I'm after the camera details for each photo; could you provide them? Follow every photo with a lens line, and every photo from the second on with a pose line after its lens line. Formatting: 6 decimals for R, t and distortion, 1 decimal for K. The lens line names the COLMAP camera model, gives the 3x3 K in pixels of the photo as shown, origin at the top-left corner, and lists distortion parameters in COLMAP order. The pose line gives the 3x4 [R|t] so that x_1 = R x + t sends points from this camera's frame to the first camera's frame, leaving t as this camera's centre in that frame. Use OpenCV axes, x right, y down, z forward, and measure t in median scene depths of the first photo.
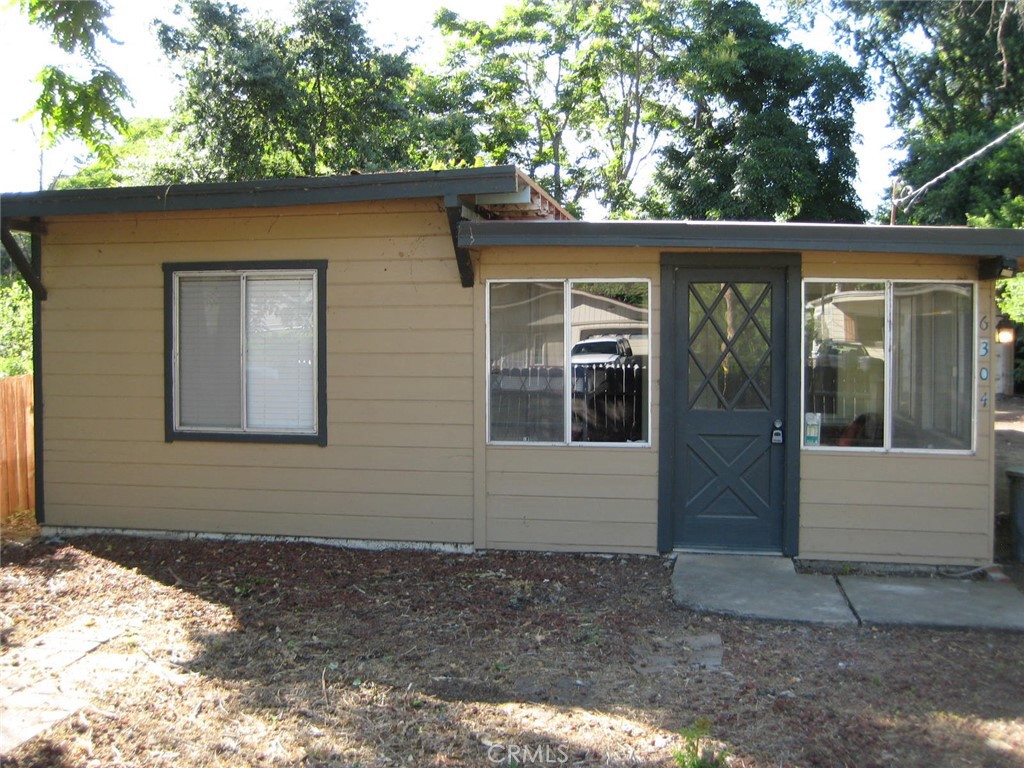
lens RADIAL K [[1066.3, 0, 516.9], [0, 1066.3, 374.1], [0, 0, 1]] dist [-0.164713, 0.229219]
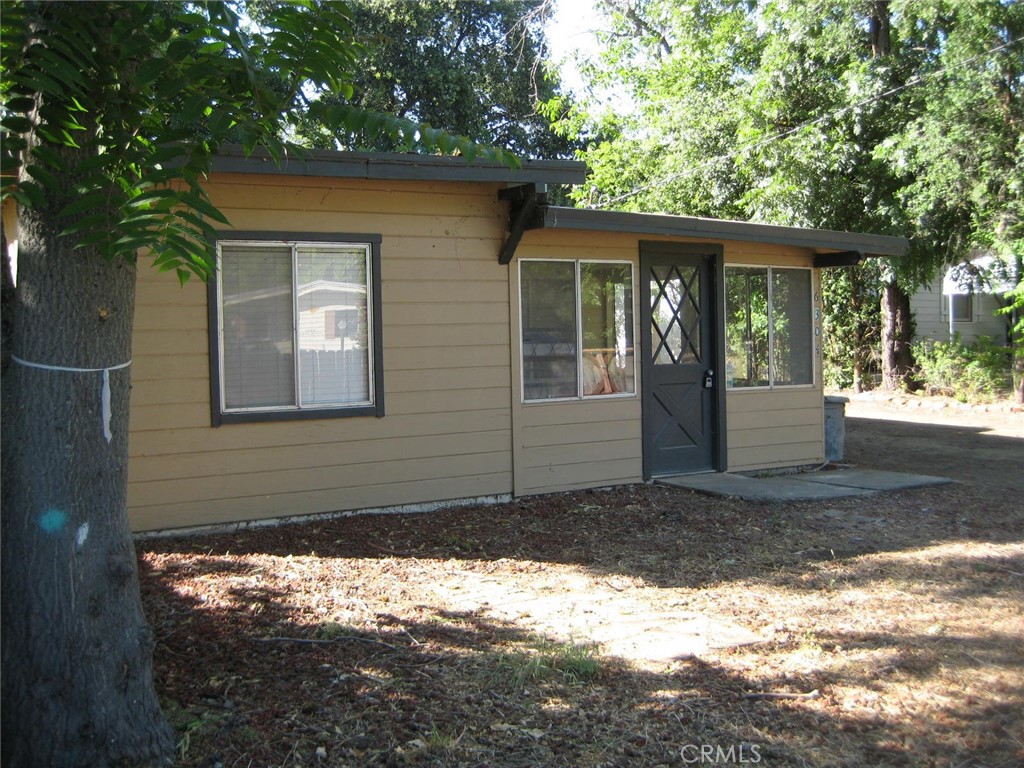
lens RADIAL K [[1066.3, 0, 516.9], [0, 1066.3, 374.1], [0, 0, 1]] dist [-0.164713, 0.229219]
pose [[0.756002, -0.043965, 0.653092, -0.764402], [0.038624, 0.999000, 0.022541, 0.008904], [-0.653429, 0.008184, 0.756943, 0.142207]]
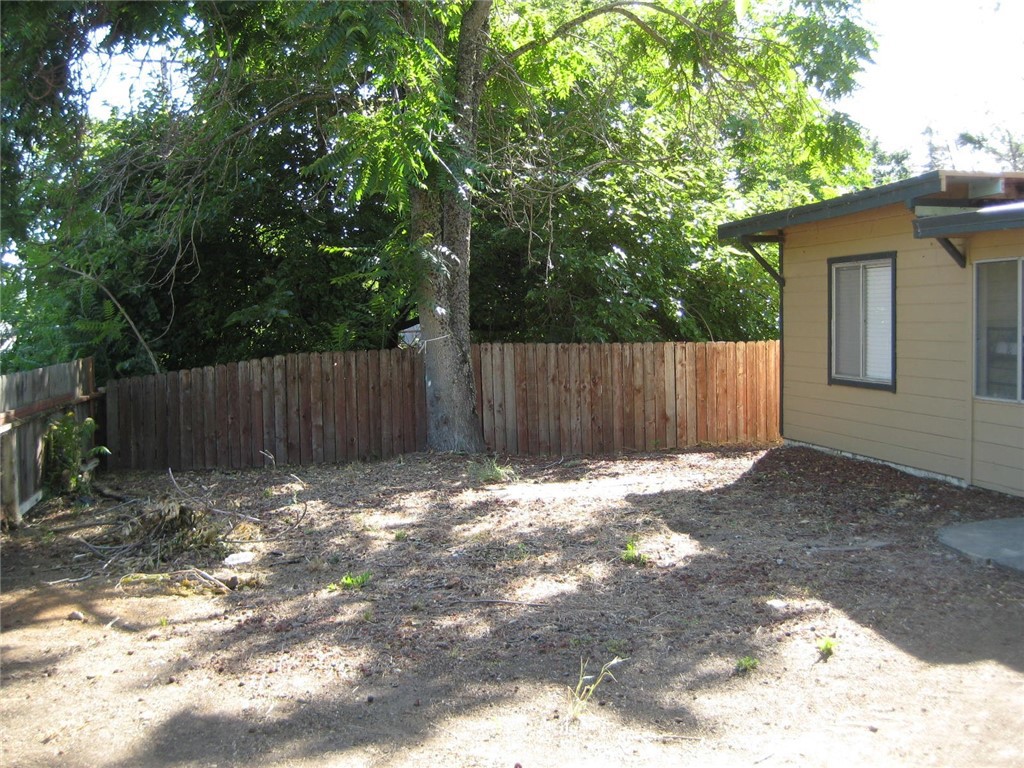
lens RADIAL K [[1066.3, 0, 516.9], [0, 1066.3, 374.1], [0, 0, 1]] dist [-0.164713, 0.229219]
pose [[0.383583, 0.043209, -0.922495, 0.849863], [-0.016068, 0.999066, 0.040114, -0.000070], [0.923367, -0.000564, 0.383919, 0.070917]]
